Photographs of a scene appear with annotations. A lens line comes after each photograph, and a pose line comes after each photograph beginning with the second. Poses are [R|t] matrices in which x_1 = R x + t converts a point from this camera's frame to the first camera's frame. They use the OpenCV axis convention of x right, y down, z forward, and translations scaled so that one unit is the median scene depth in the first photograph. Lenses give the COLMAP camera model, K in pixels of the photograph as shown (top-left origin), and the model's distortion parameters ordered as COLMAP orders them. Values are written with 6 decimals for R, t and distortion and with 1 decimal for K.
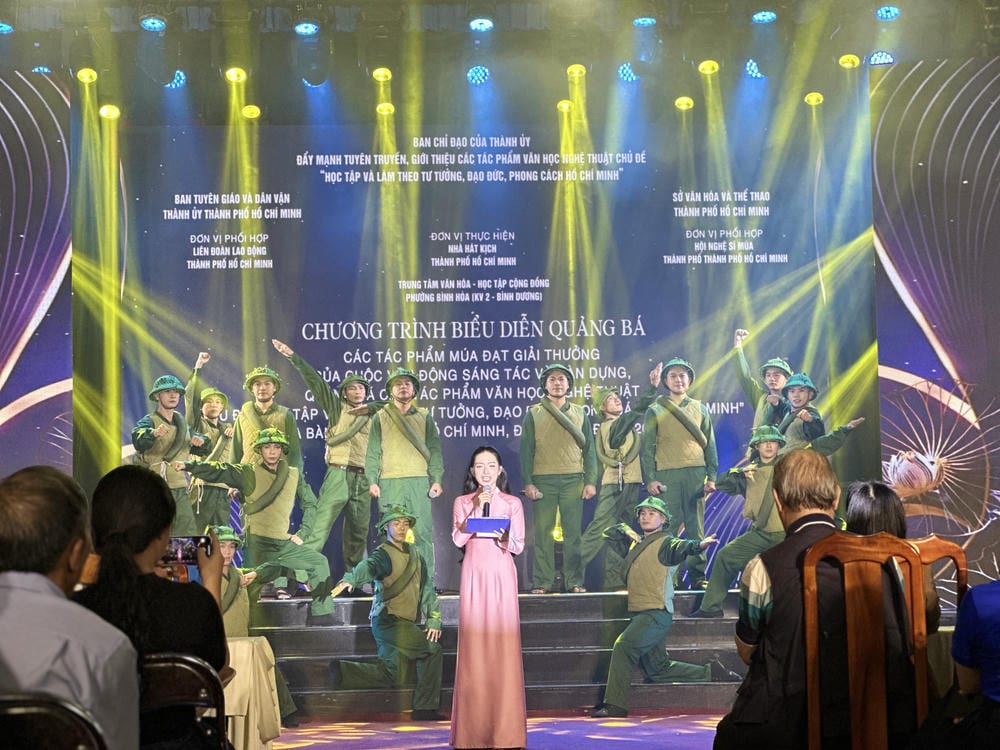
lens RADIAL K [[2292.5, 0, 500.0], [0, 2292.5, 375.0], [0, 0, 1]] dist [-0.137387, 0.172573]
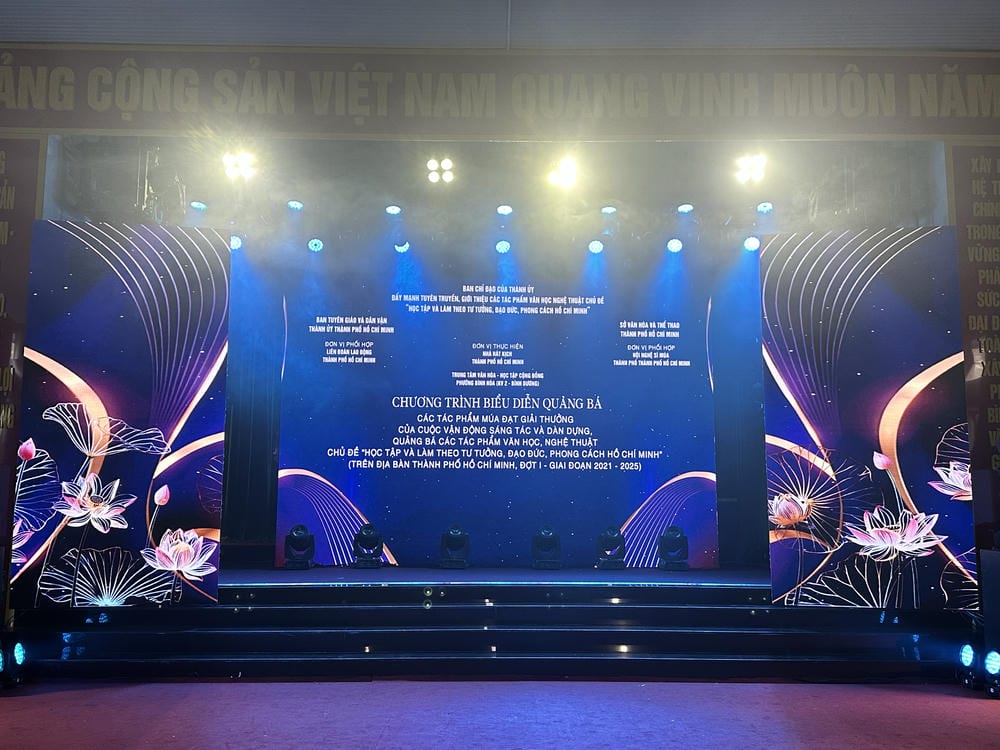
lens RADIAL K [[961.1, 0, 500.0], [0, 961.1, 375.0], [0, 0, 1]] dist [0.016455, 0.001948]
pose [[0.999648, 0.021087, -0.016090, 0.001327], [-0.021718, 0.998959, -0.040124, -0.012262], [0.015227, 0.040460, 0.999065, 0.311335]]
